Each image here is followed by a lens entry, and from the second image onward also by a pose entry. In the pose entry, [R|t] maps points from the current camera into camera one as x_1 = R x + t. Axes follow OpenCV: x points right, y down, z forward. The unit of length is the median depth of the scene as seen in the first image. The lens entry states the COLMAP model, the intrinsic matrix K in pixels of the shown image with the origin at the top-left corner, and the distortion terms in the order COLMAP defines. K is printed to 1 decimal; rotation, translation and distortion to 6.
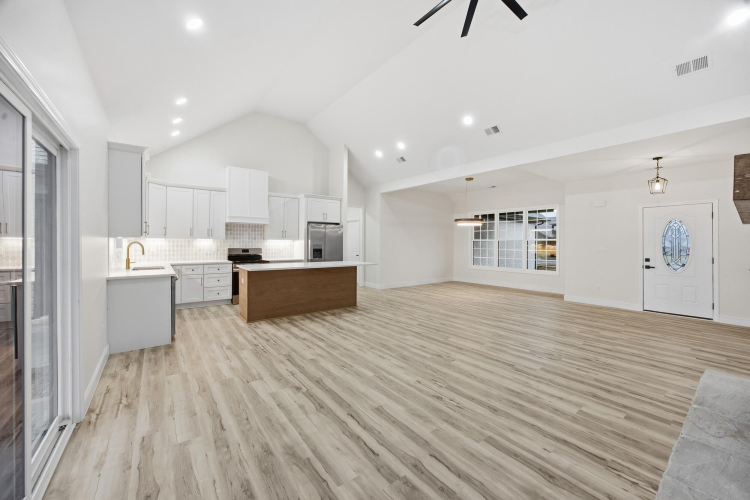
lens RADIAL K [[290.2, 0, 378.1], [0, 290.2, 246.2], [0, 0, 1]] dist [-0.033377, 0.011316]
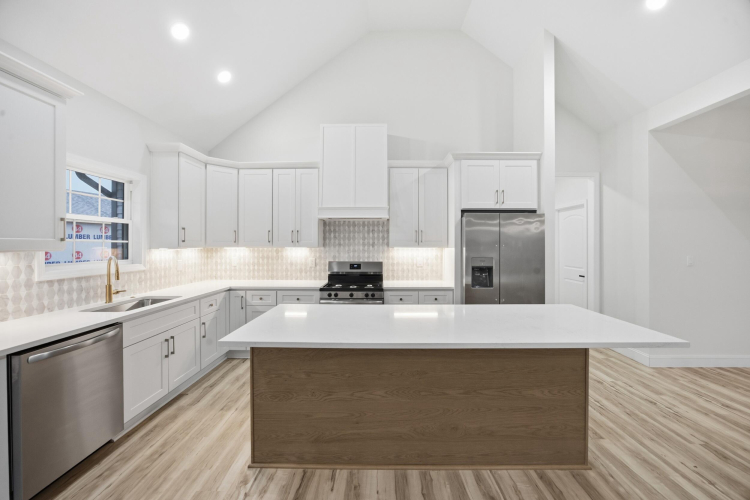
lens RADIAL K [[290.2, 0, 378.1], [0, 290.2, 246.2], [0, 0, 1]] dist [-0.033377, 0.011316]
pose [[0.786632, -0.003757, -0.617411, -0.104331], [-0.002007, 0.999961, -0.008642, -0.036900], [0.617419, 0.008037, 0.786593, 1.036180]]
